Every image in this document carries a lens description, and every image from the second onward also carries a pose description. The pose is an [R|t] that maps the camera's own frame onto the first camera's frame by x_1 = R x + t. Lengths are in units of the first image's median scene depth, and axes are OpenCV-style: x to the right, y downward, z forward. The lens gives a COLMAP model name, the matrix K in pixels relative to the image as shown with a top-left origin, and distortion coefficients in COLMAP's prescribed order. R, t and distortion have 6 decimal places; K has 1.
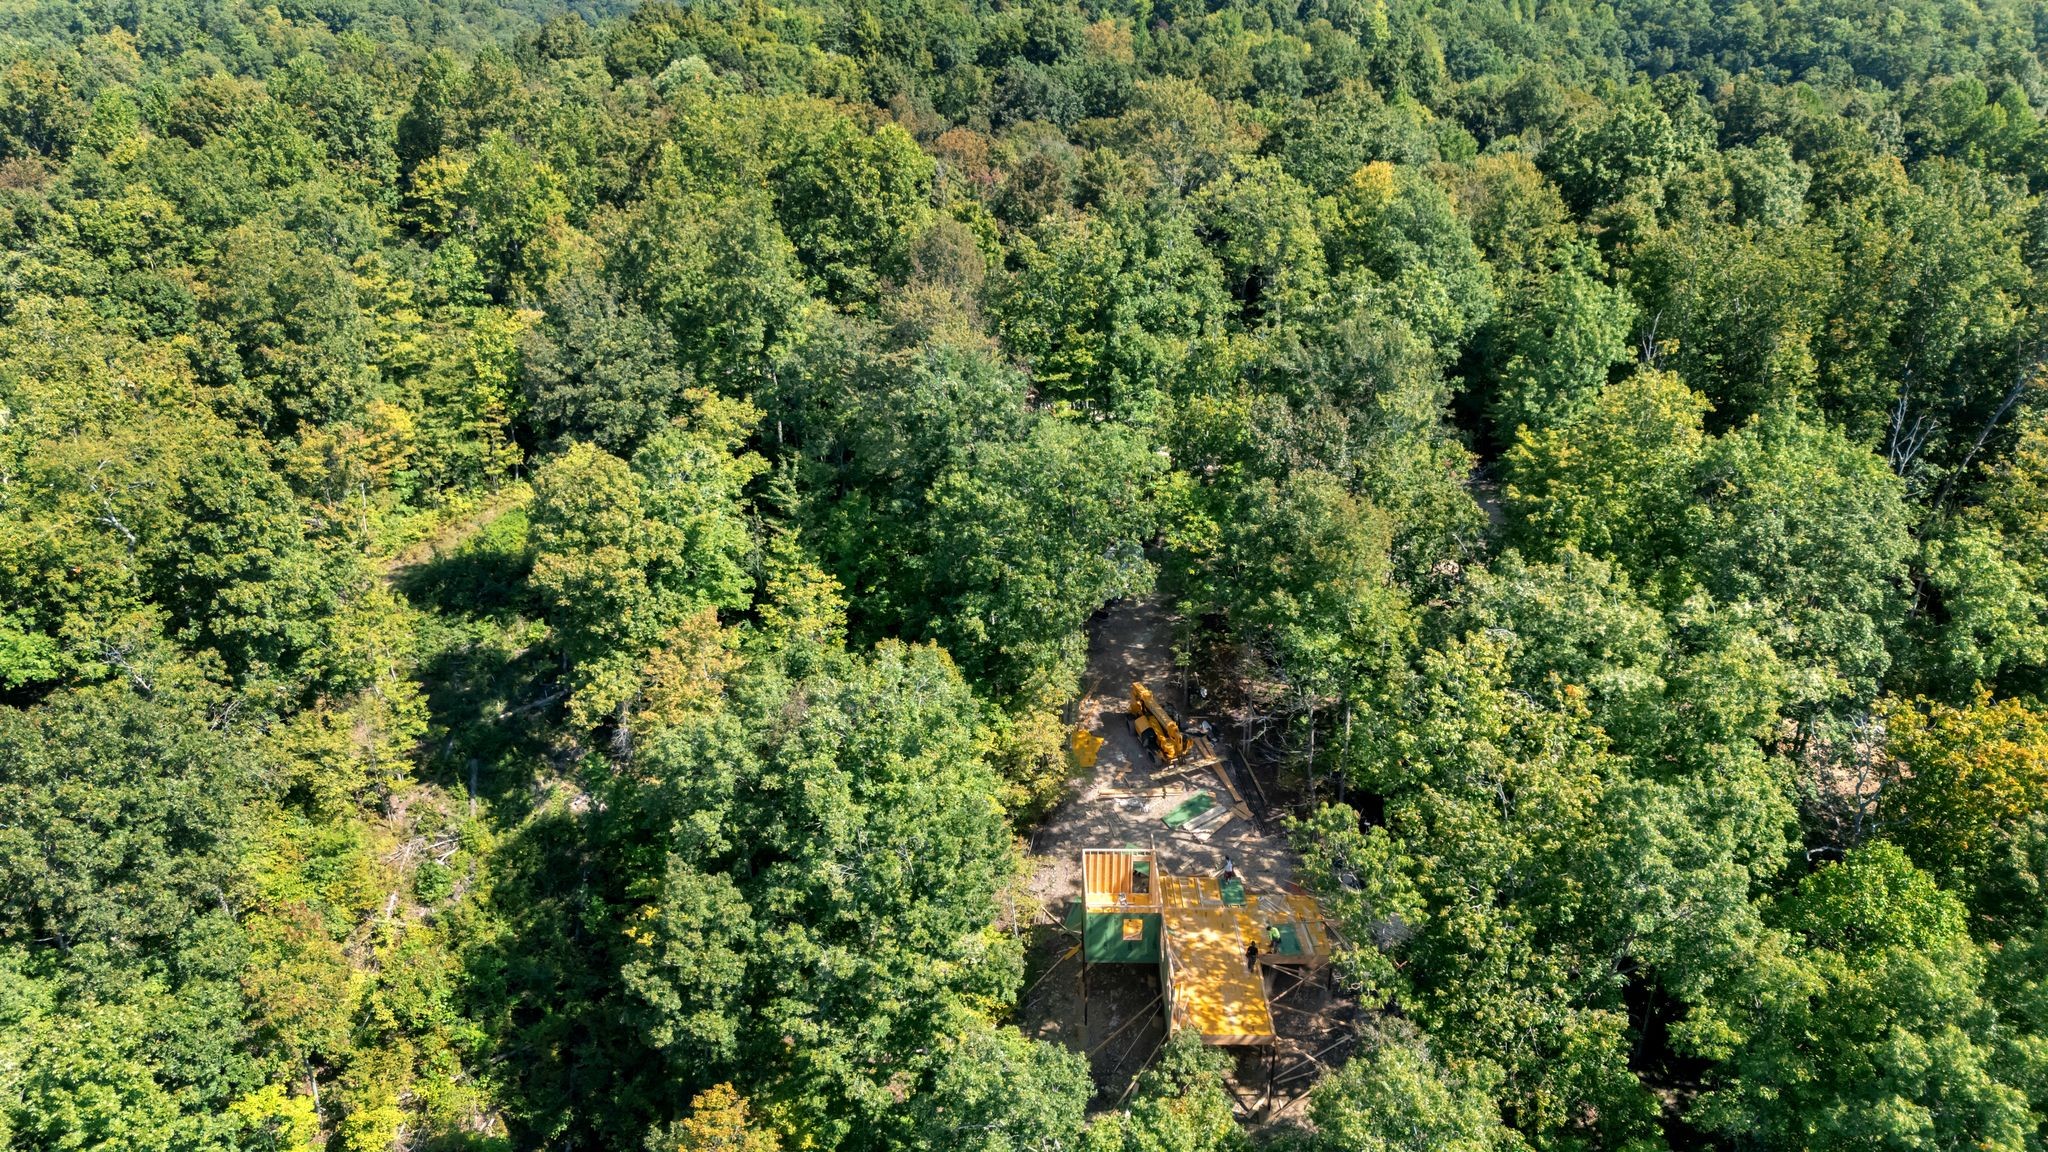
lens RADIAL K [[1500.6, 0, 1017.6], [0, 1500.6, 577.8], [0, 0, 1]] dist [0.091800, -0.099359]
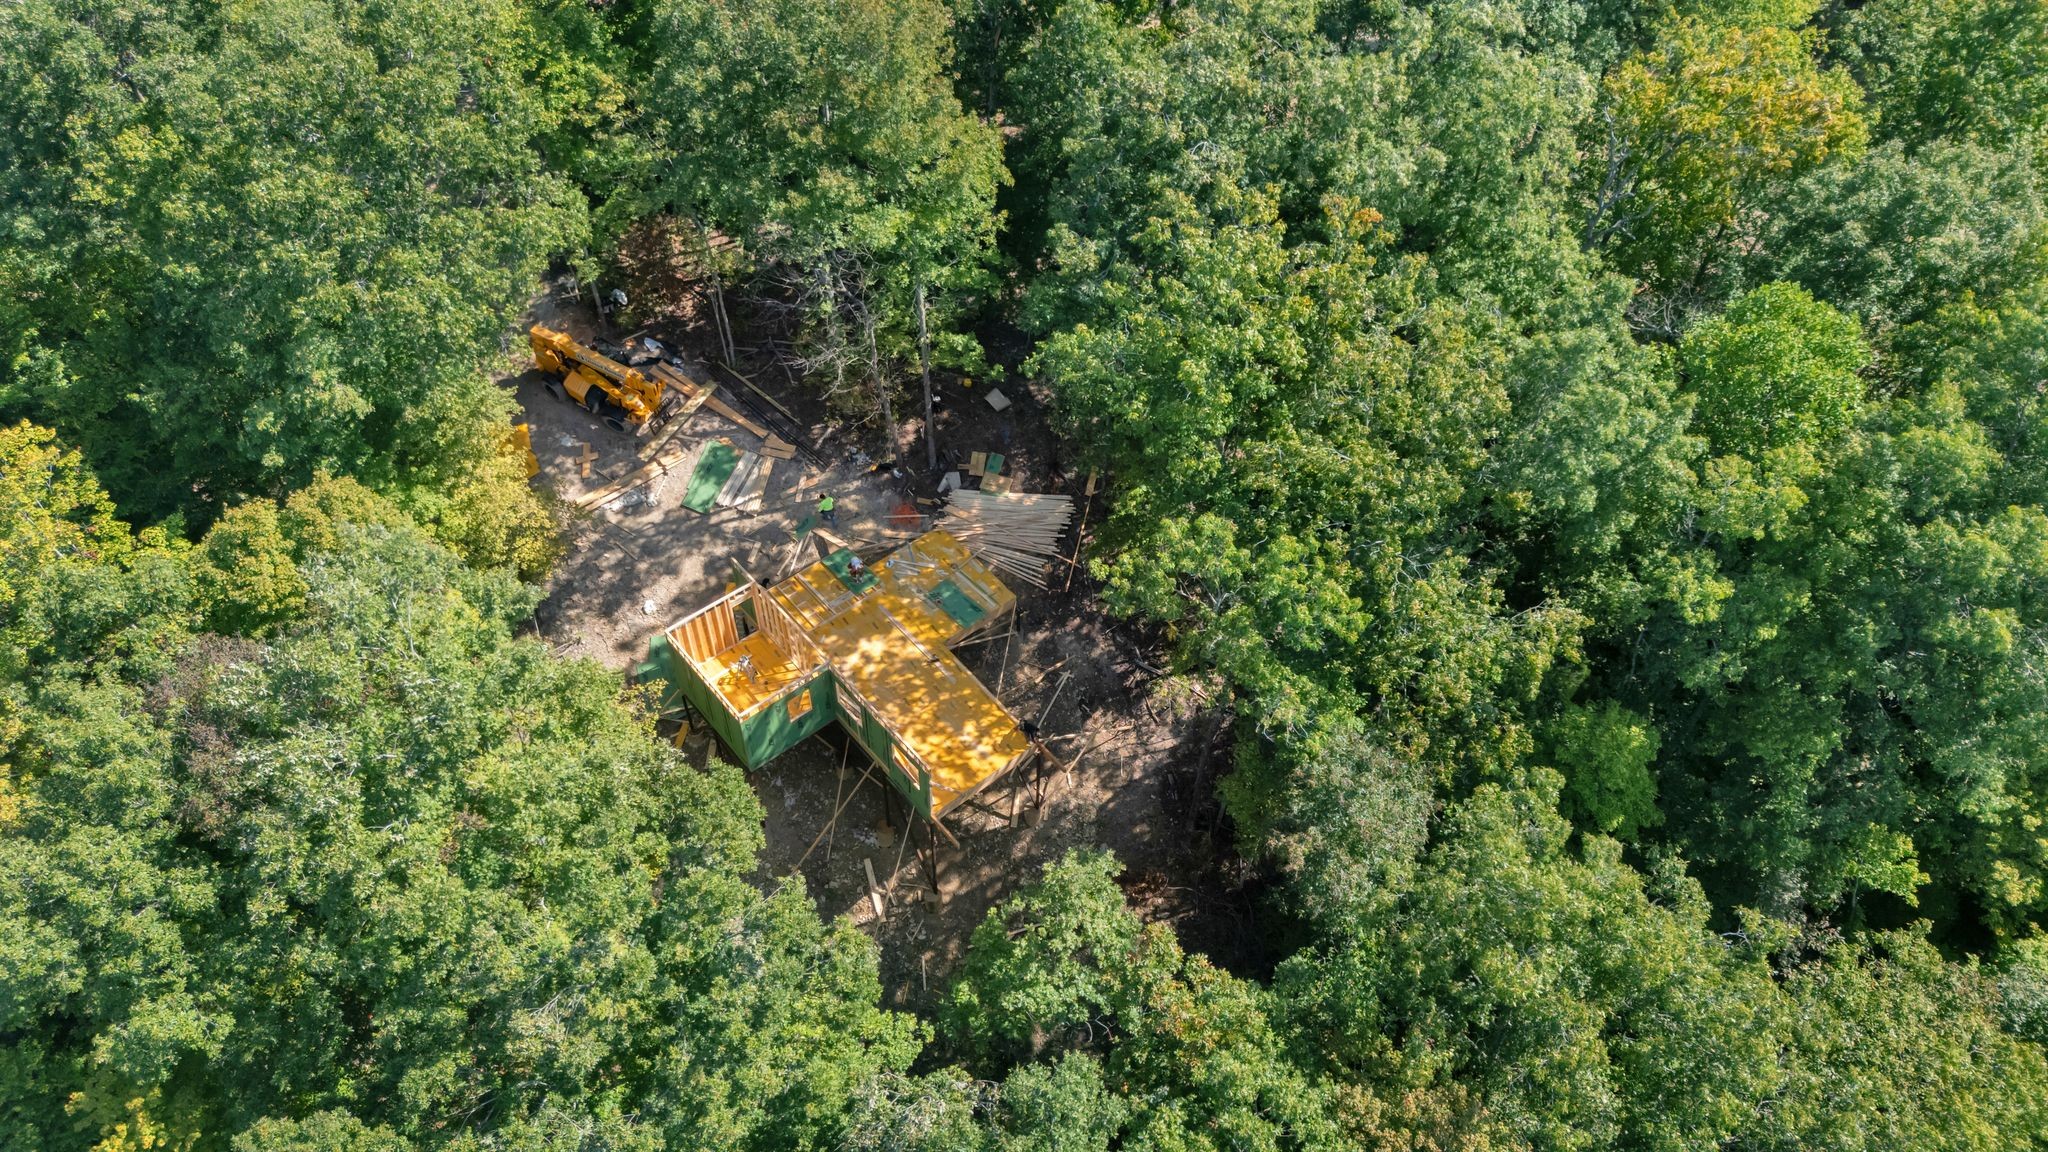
lens RADIAL K [[1500.6, 0, 1017.6], [0, 1500.6, 577.8], [0, 0, 1]] dist [0.091800, -0.099359]
pose [[0.772371, -0.481285, 0.414497, -0.110997], [0.258299, 0.834174, 0.487273, -0.139242], [-0.580280, -0.269291, 0.768607, 0.404303]]
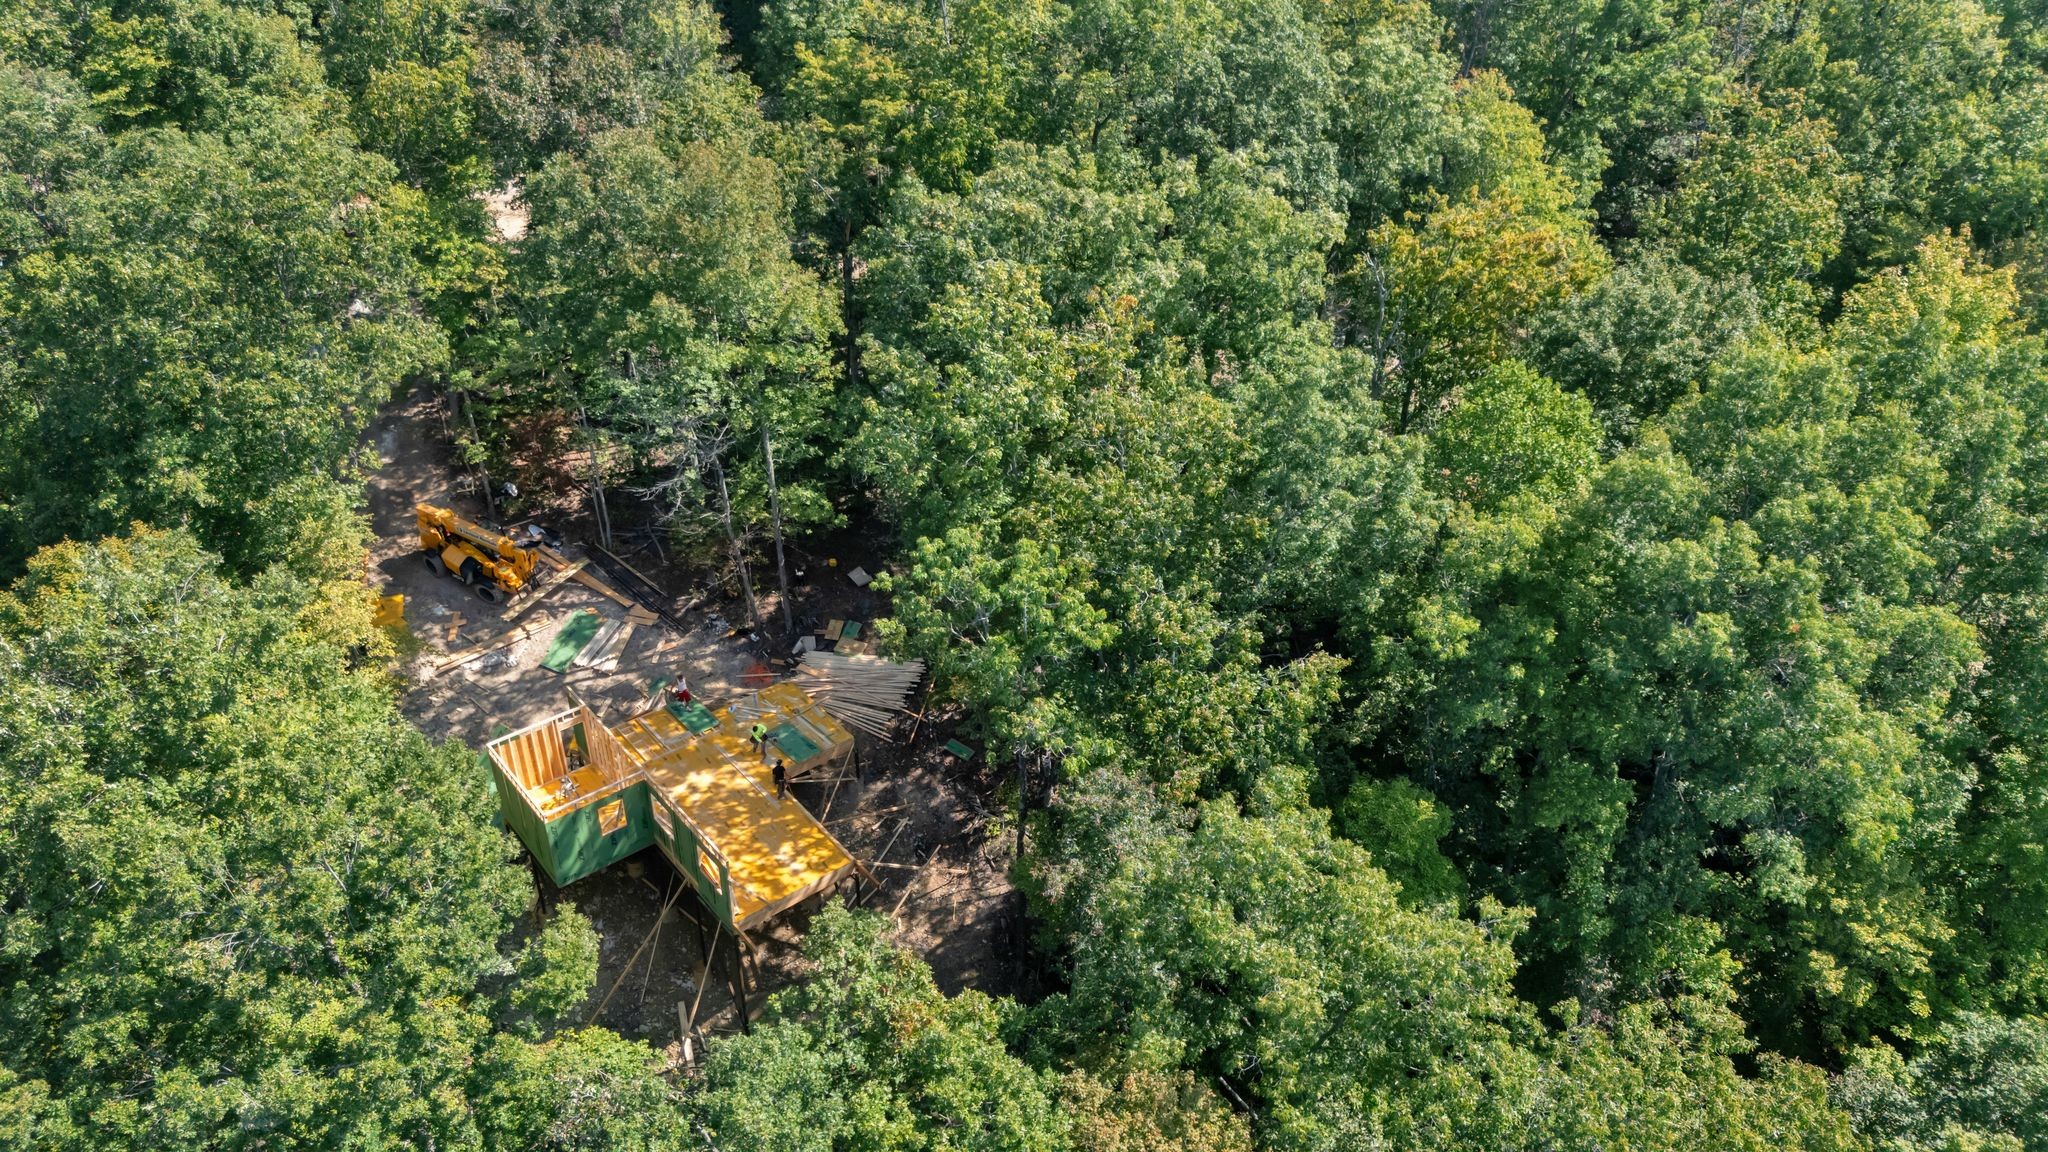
lens RADIAL K [[1500.6, 0, 1017.6], [0, 1500.6, 577.8], [0, 0, 1]] dist [0.091800, -0.099359]
pose [[0.781870, -0.339476, 0.522911, -0.108961], [0.255468, 0.939554, 0.227980, 0.013284], [-0.568697, -0.044663, 0.821334, 0.309103]]
